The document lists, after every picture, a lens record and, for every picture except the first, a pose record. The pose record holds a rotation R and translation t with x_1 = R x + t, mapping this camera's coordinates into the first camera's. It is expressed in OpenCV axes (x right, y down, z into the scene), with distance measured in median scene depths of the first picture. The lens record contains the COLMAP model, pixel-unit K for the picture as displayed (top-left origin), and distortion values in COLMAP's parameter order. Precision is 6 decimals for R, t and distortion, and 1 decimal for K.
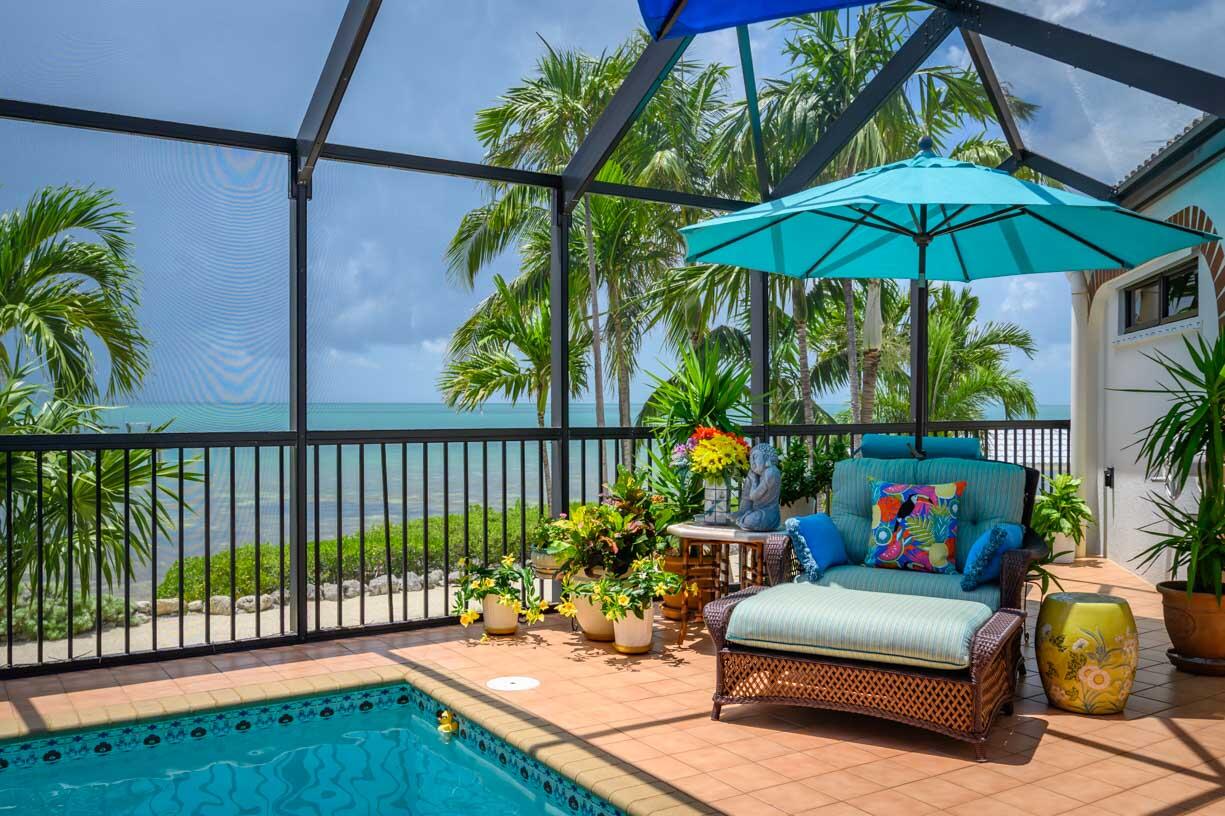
lens RADIAL K [[1022.2, 0, 610.8], [0, 1022.2, 416.9], [0, 0, 1]] dist [-0.000566, 0.004826]
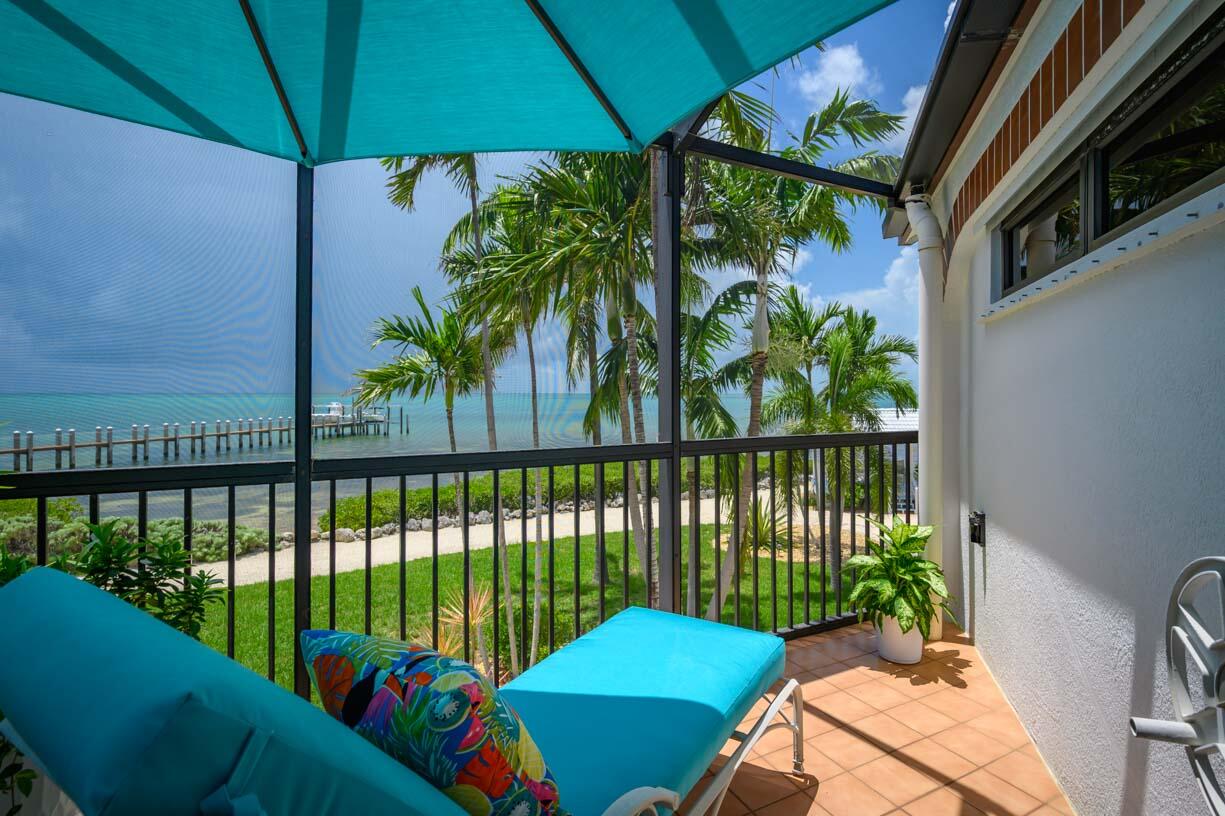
lens RADIAL K [[622.5, 0, 615.1], [0, 622.5, 394.8], [0, 0, 1]] dist [0.005445, -0.000006]
pose [[0.997189, 0.000518, -0.074927, 0.148295], [-0.001503, 0.999913, -0.013090, -0.009020], [0.074914, 0.013166, 0.997103, 0.302697]]
